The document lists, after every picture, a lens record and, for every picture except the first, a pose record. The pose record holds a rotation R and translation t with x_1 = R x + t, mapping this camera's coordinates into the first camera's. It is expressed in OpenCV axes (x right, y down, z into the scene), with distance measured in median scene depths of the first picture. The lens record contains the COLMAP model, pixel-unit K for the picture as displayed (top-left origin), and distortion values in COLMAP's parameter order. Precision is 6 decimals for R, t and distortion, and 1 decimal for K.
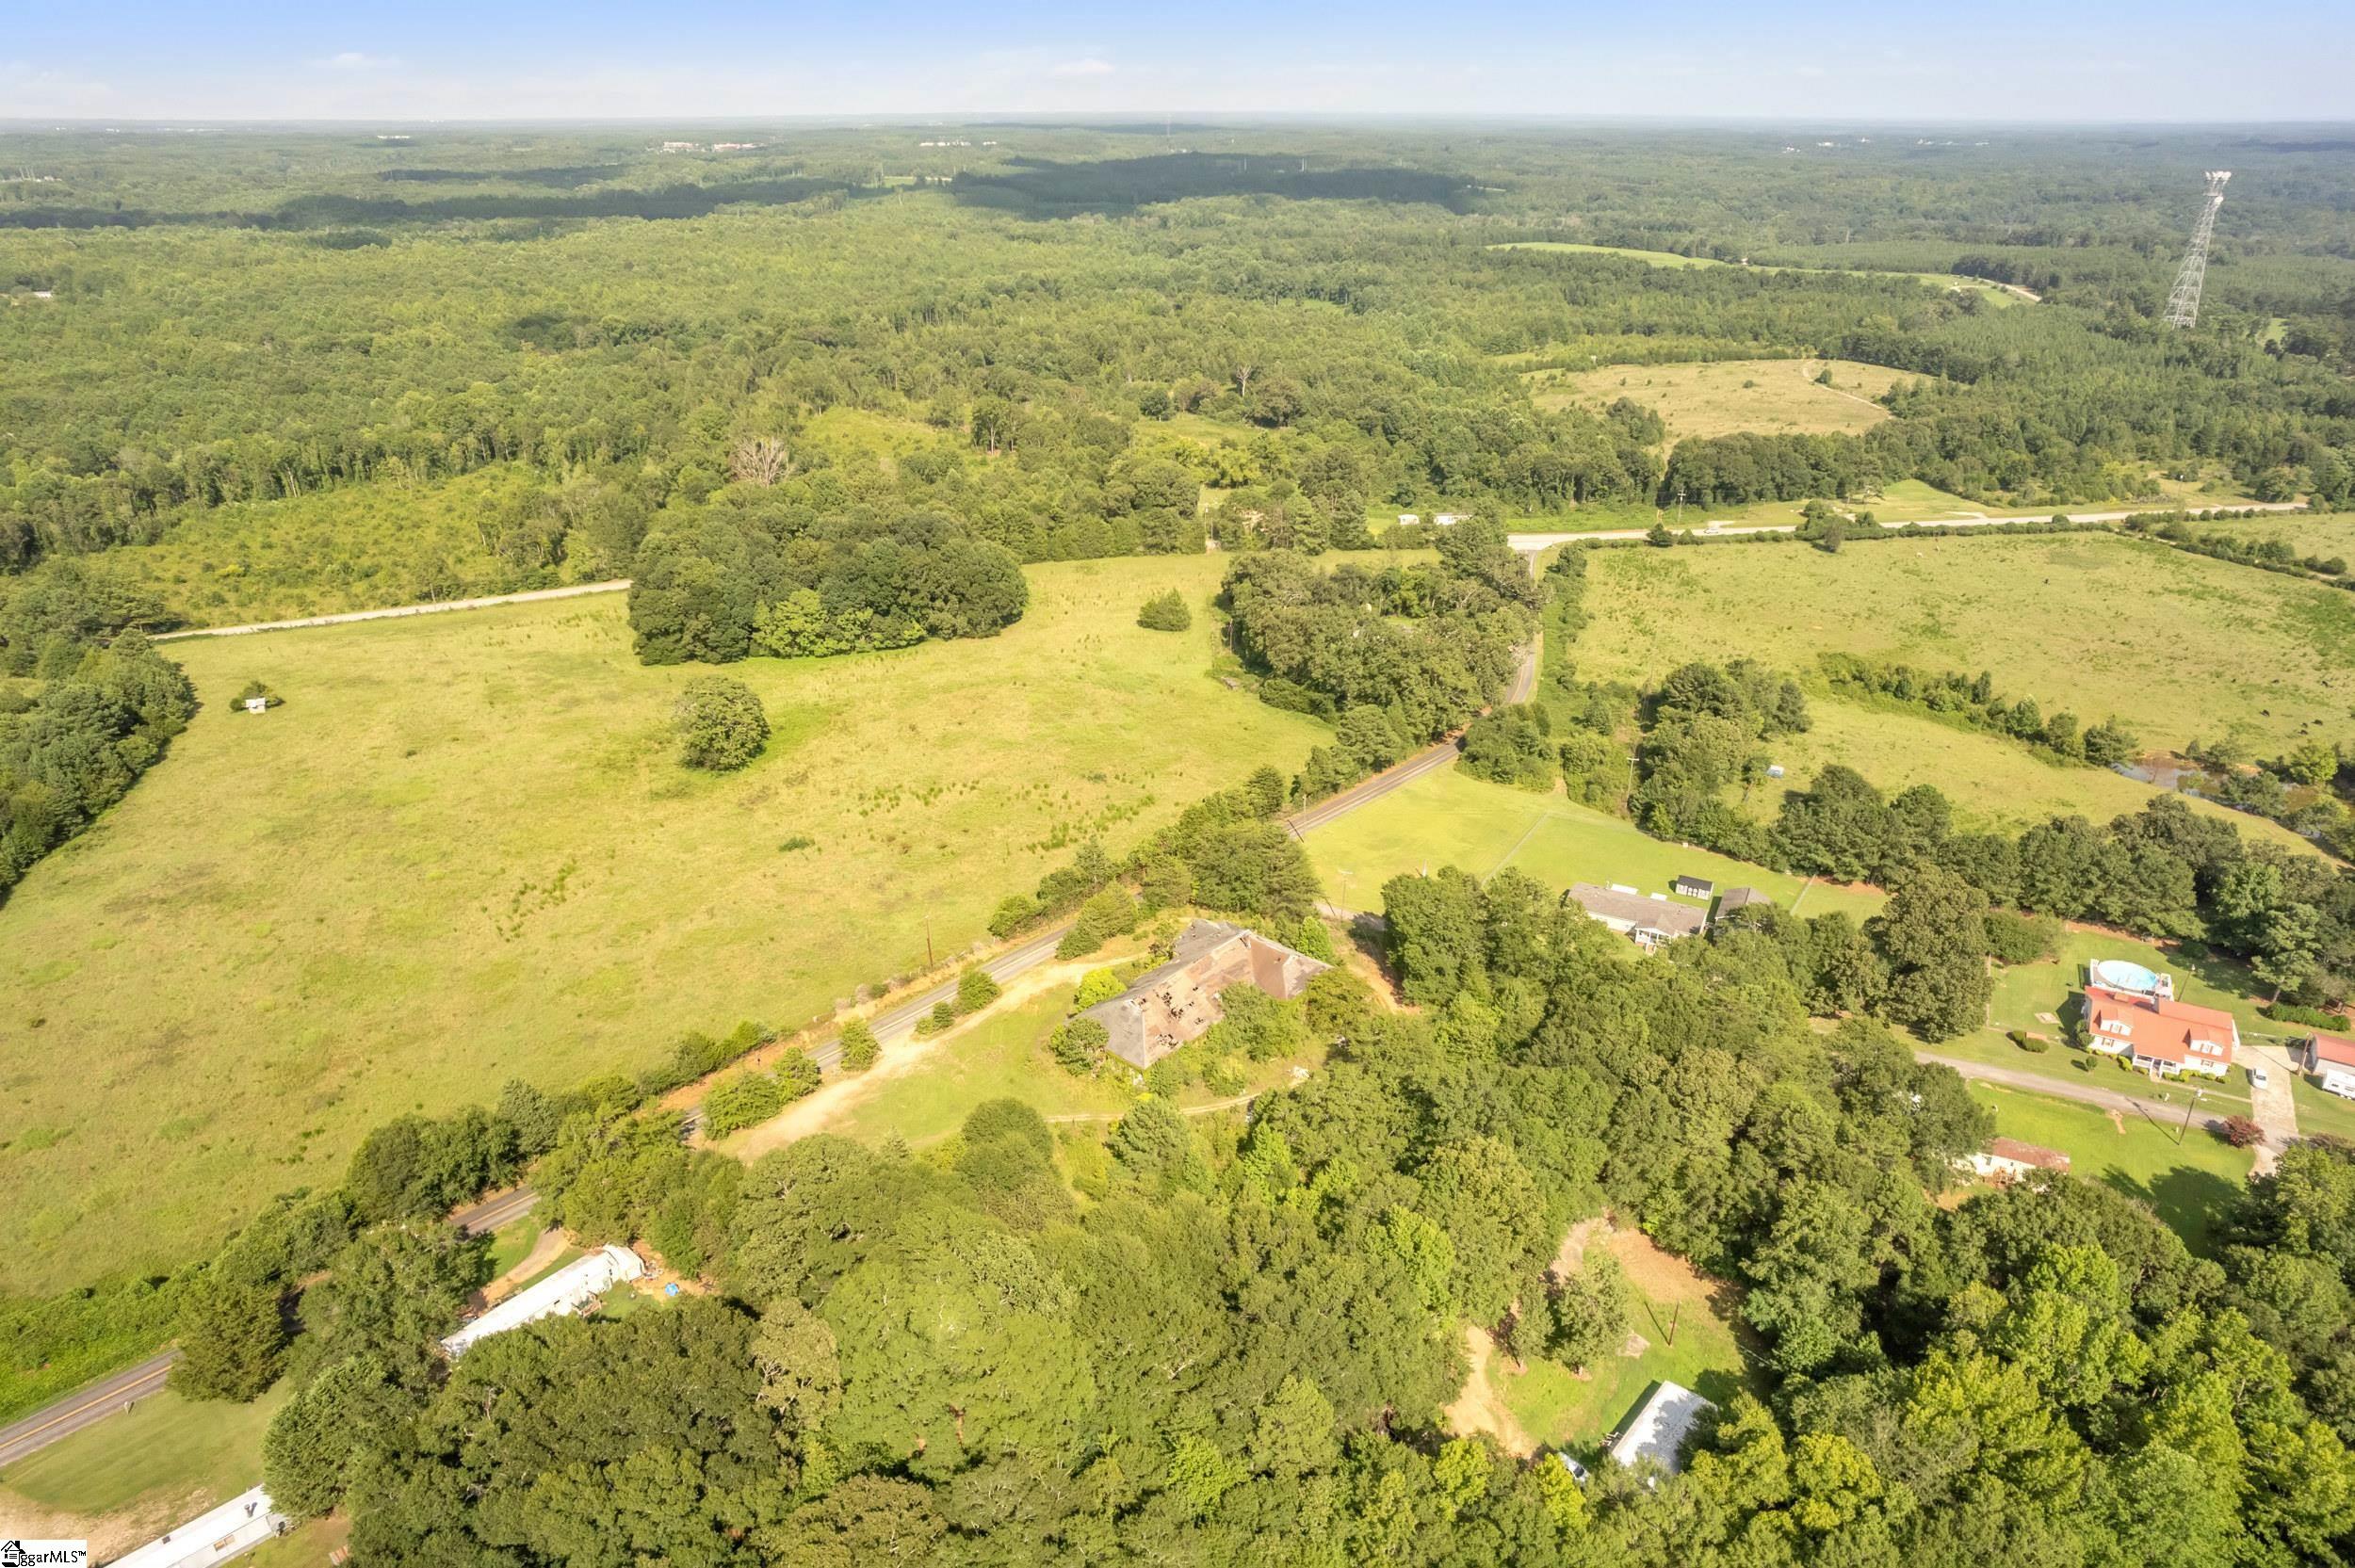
lens RADIAL K [[1519.1, 0, 1192.7], [0, 1519.1, 777.4], [0, 0, 1]] dist [-0.074571, 0.064631]
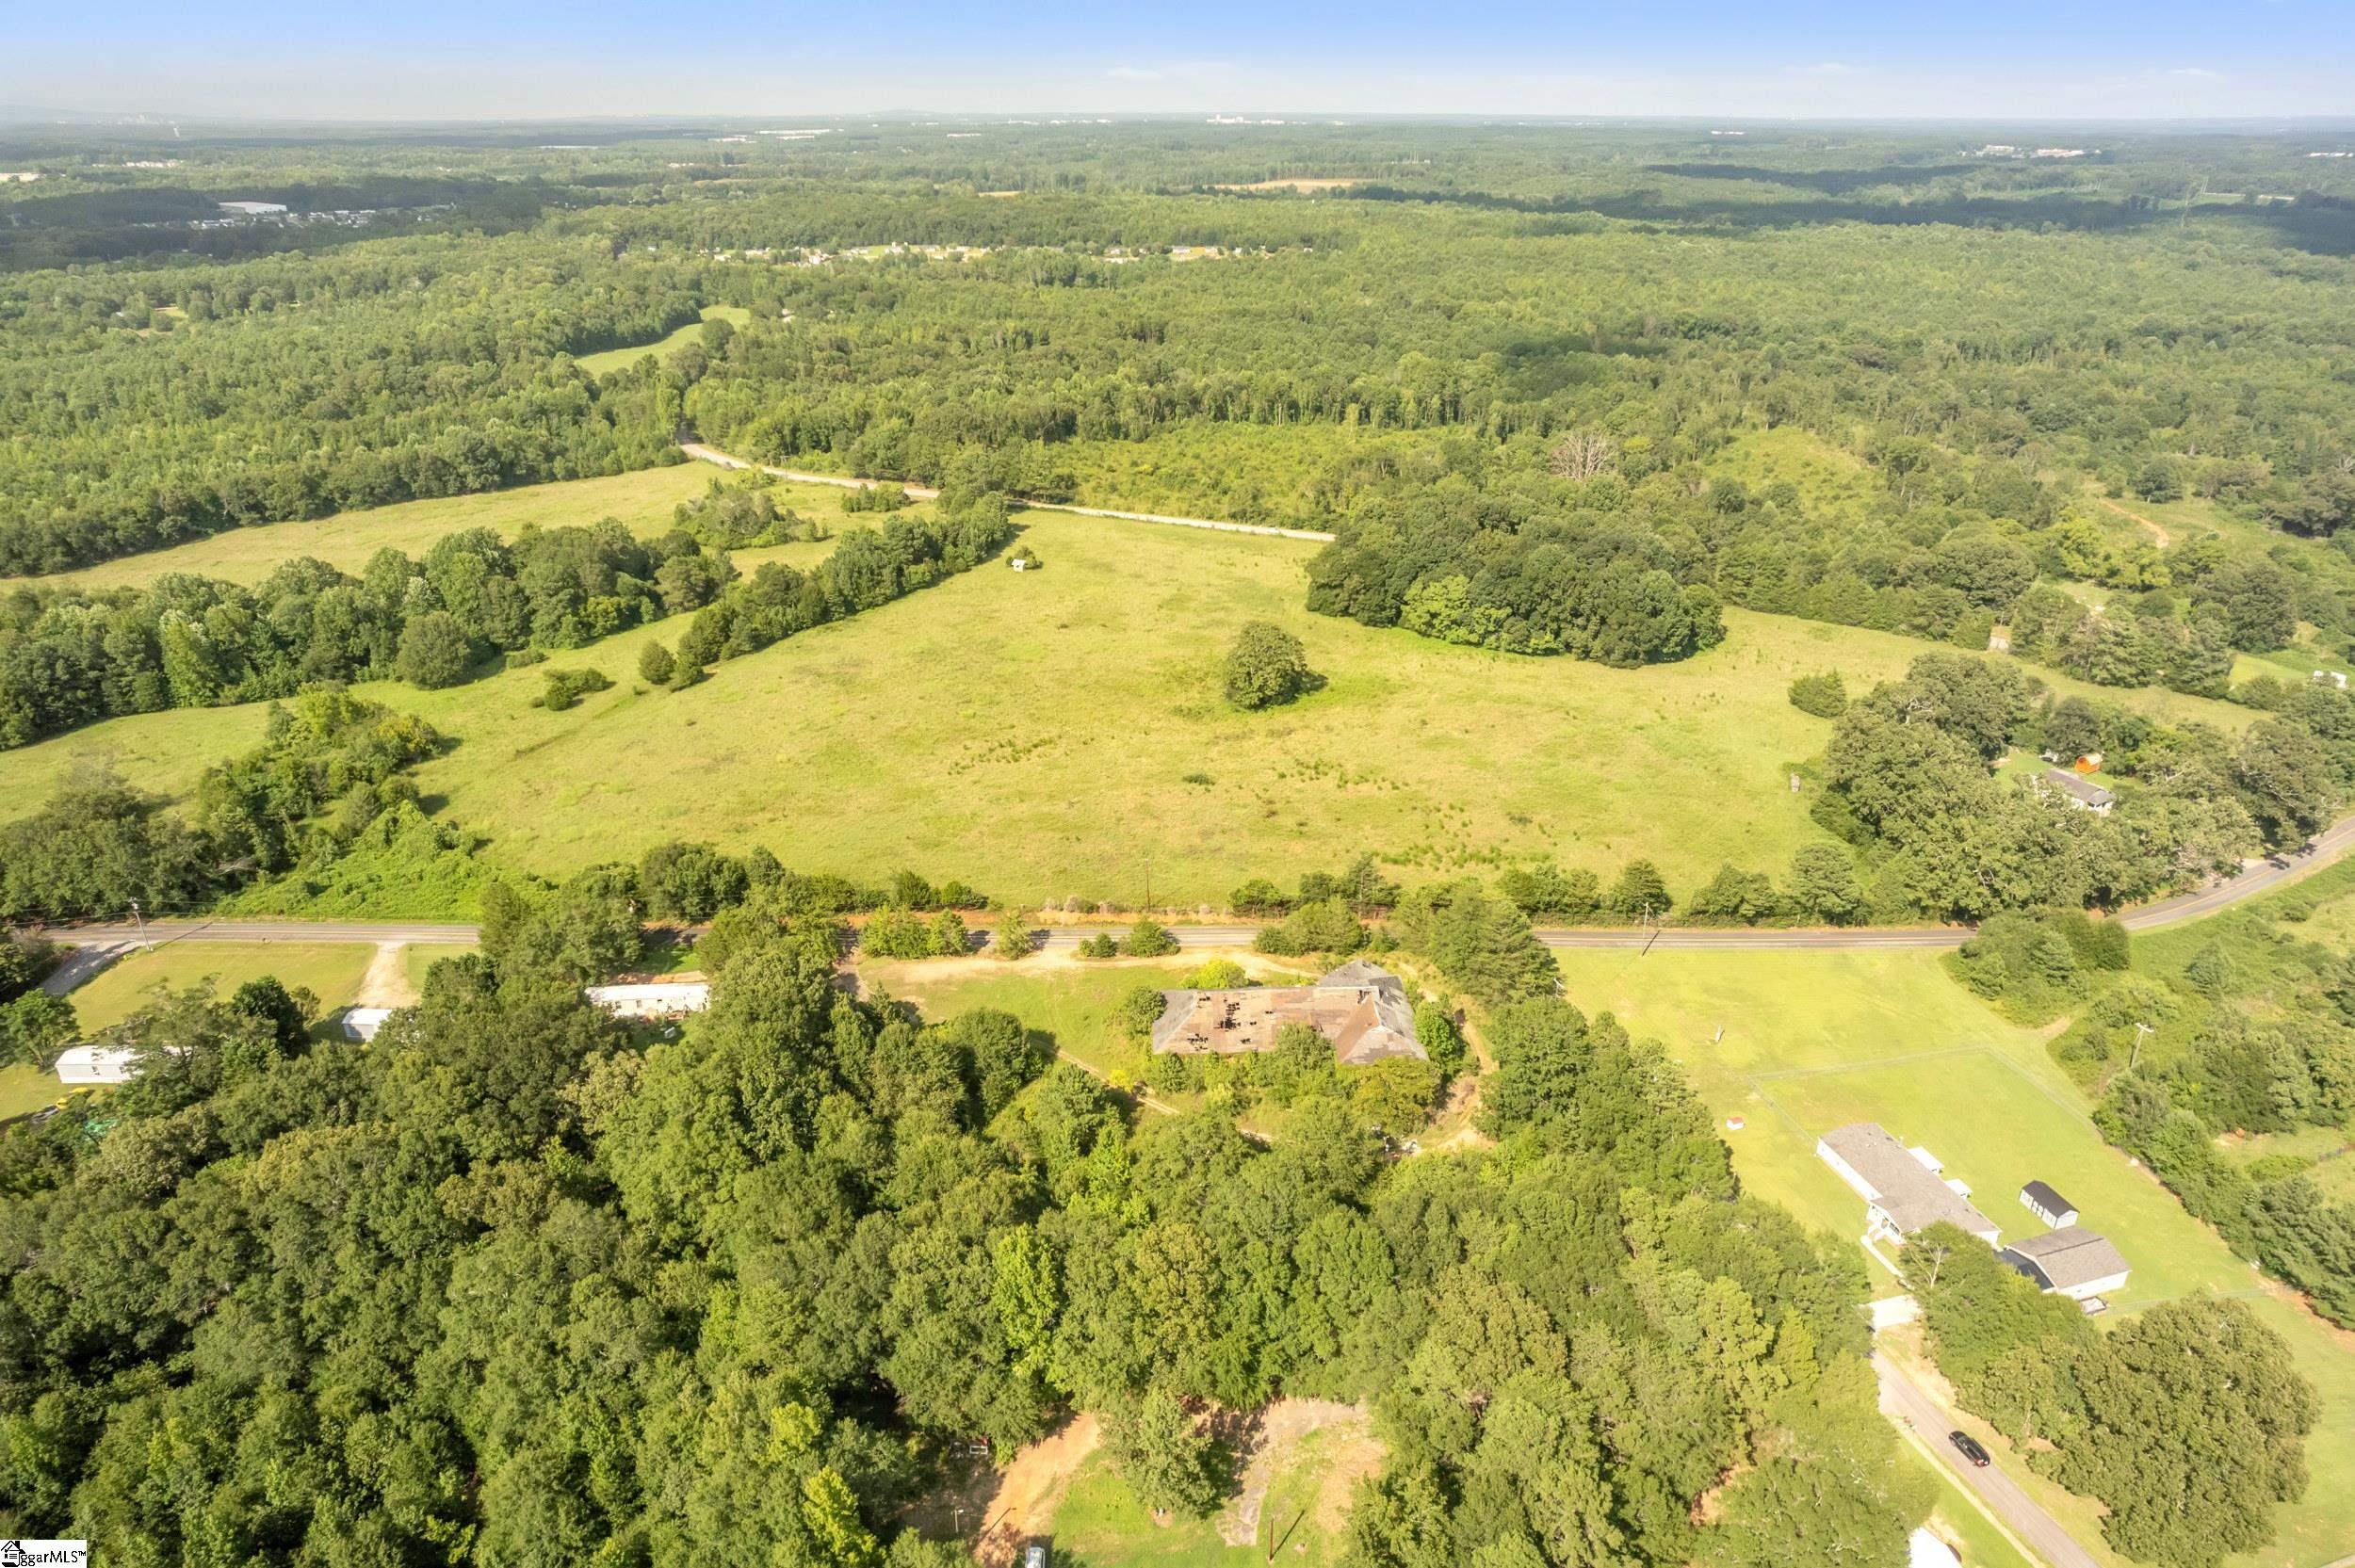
lens RADIAL K [[1519.1, 0, 1192.7], [0, 1519.1, 777.4], [0, 0, 1]] dist [-0.074571, 0.064631]
pose [[0.695683, 0.294476, -0.655216, 0.325399], [-0.293877, 0.948964, 0.114469, -0.058537], [0.655485, 0.112919, 0.746718, 0.129534]]
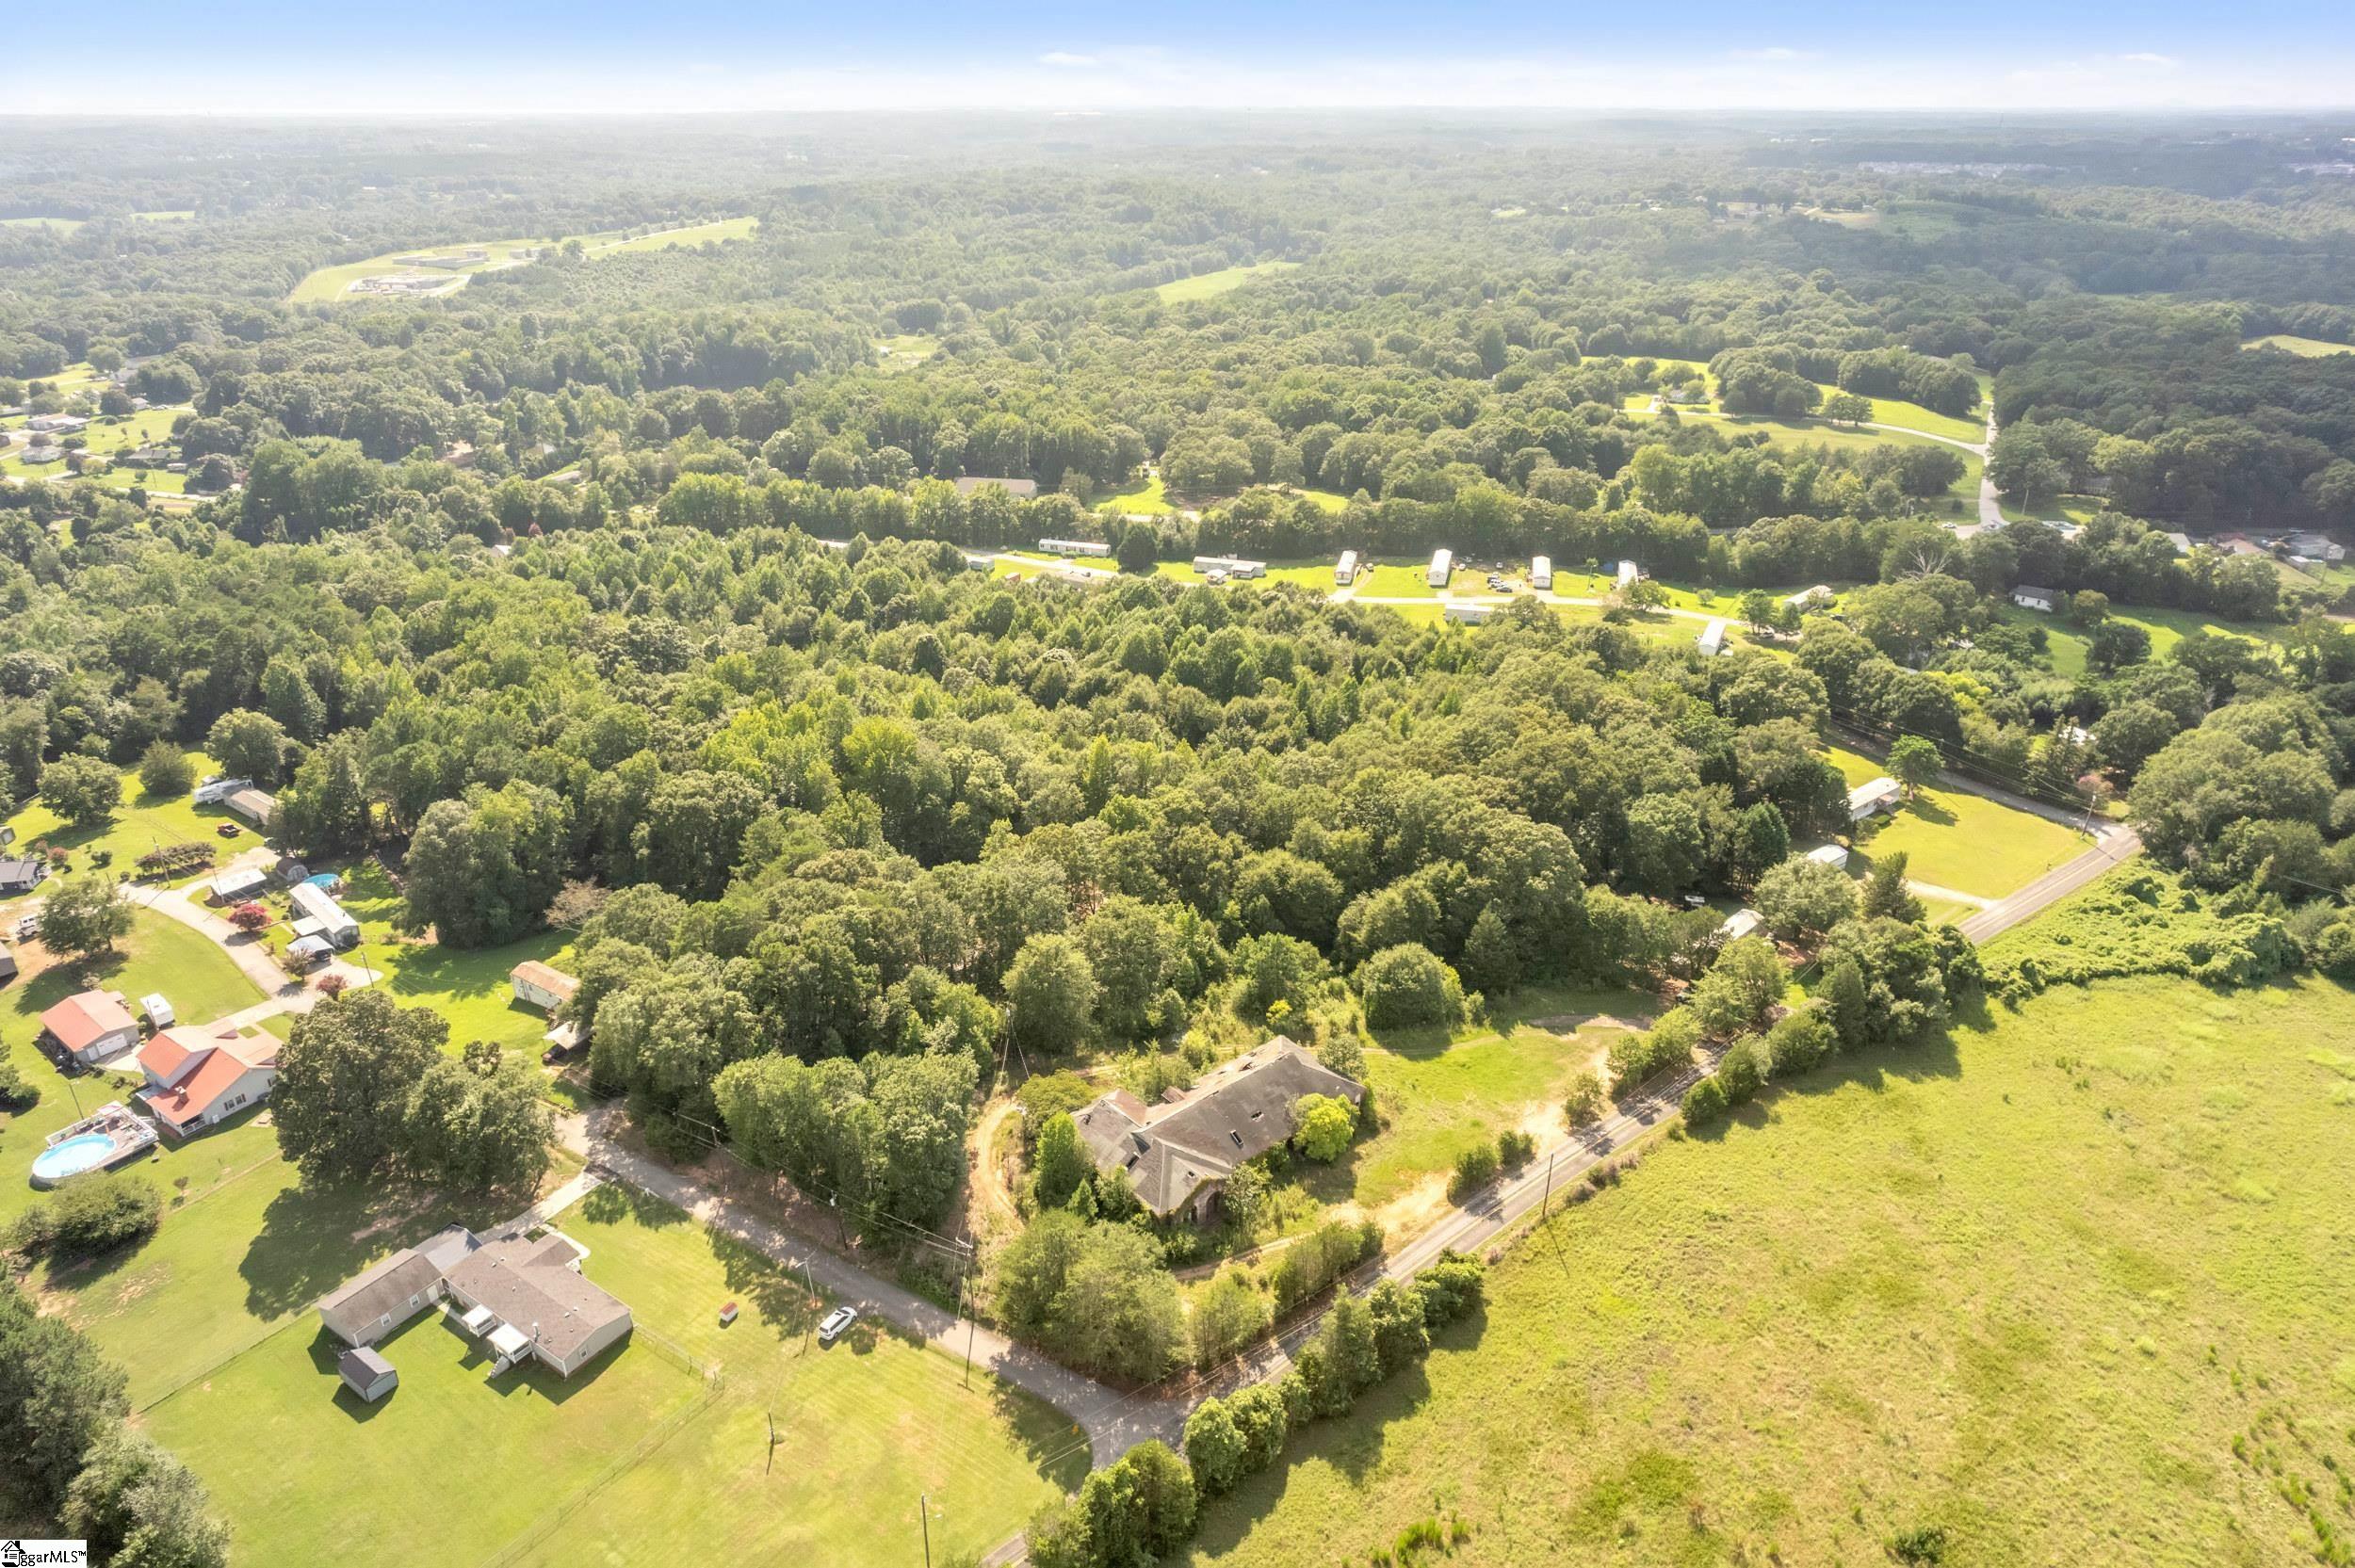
lens RADIAL K [[1494.1, 0, 1205.1], [0, 1494.1, 777.4], [0, 0, 1]] dist [-0.070370, 0.057793]
pose [[-0.992783, -0.049331, 0.109311, -0.045662], [0.050526, 0.654585, 0.754298, -0.373391], [-0.108764, 0.754377, -0.647368, 0.832217]]
